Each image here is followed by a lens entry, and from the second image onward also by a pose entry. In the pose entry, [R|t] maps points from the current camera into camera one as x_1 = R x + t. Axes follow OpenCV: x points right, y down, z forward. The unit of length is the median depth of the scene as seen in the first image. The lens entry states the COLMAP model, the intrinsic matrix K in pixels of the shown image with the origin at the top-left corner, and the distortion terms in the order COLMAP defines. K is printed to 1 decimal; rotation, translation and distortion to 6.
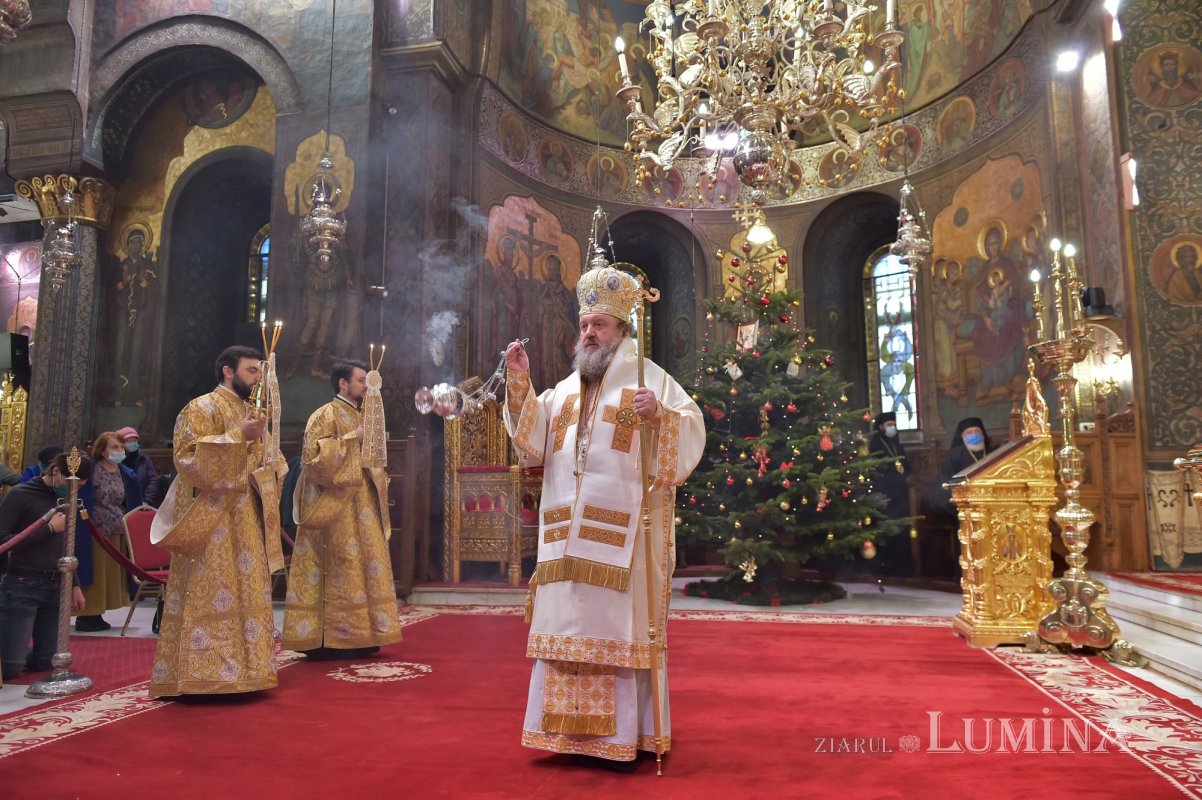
lens RADIAL K [[815.5, 0, 597.8], [0, 815.5, 392.9], [0, 0, 1]] dist [-0.006147, -0.003664]
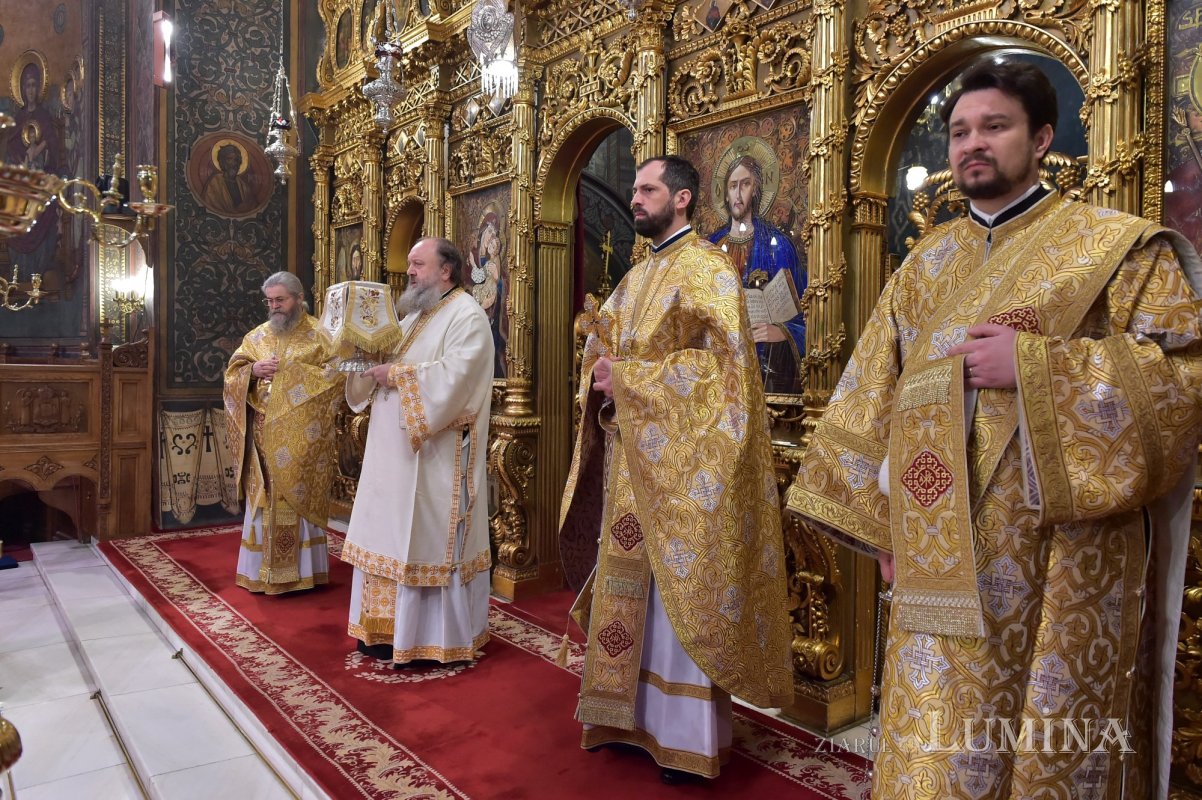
lens RADIAL K [[859.9, 0, 599.1], [0, 859.9, 350.0], [0, 0, 1]] dist [-0.005491, -0.002973]
pose [[0.643475, 0.006519, 0.765439, 0.250830], [-0.108467, 0.990650, 0.082748, -0.074023], [-0.757743, -0.136272, 0.638166, 0.099461]]
